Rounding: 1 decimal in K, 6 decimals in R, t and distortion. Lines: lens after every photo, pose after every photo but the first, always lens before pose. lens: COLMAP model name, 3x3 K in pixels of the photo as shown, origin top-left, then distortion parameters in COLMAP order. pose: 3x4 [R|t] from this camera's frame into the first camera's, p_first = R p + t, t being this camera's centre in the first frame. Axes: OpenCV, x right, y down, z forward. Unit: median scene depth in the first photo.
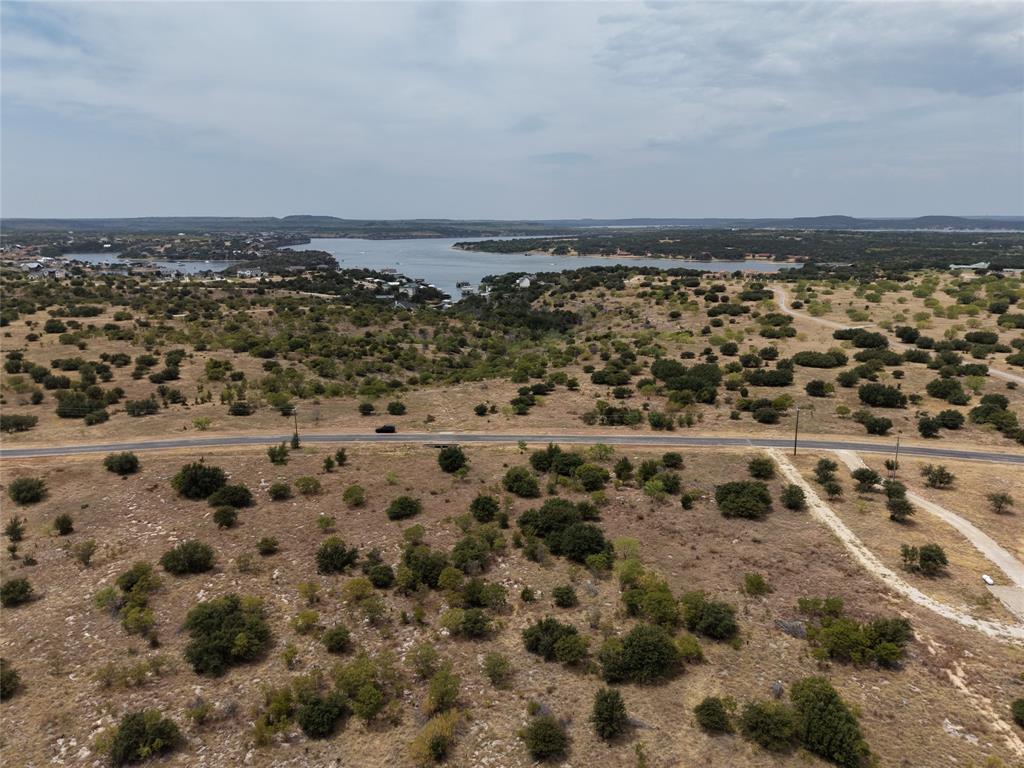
lens RADIAL K [[700.0, 0, 516.7], [0, 700.0, 379.9], [0, 0, 1]] dist [0.011451, -0.011615]
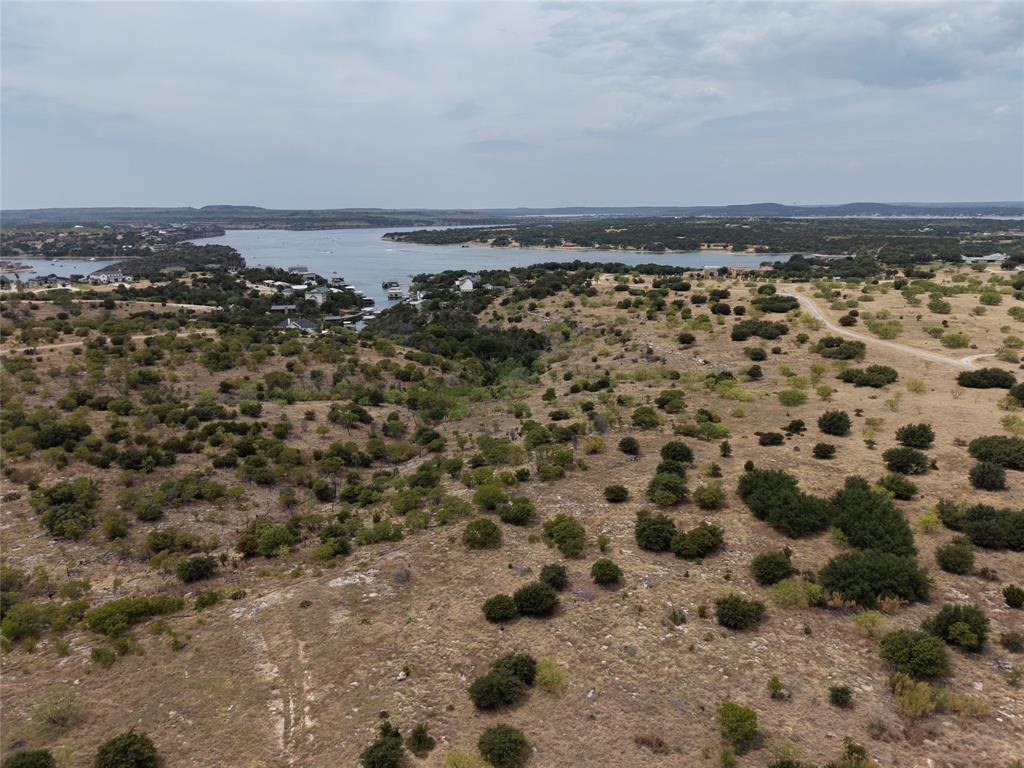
lens RADIAL K [[700.0, 0, 513.0], [0, 700.0, 355.7], [0, 0, 1]] dist [0.011451, -0.011615]
pose [[0.996212, -0.022872, 0.083899, -0.003821], [0.024419, 0.999549, -0.017452, -0.041228], [-0.083462, 0.019435, 0.996321, 0.192080]]
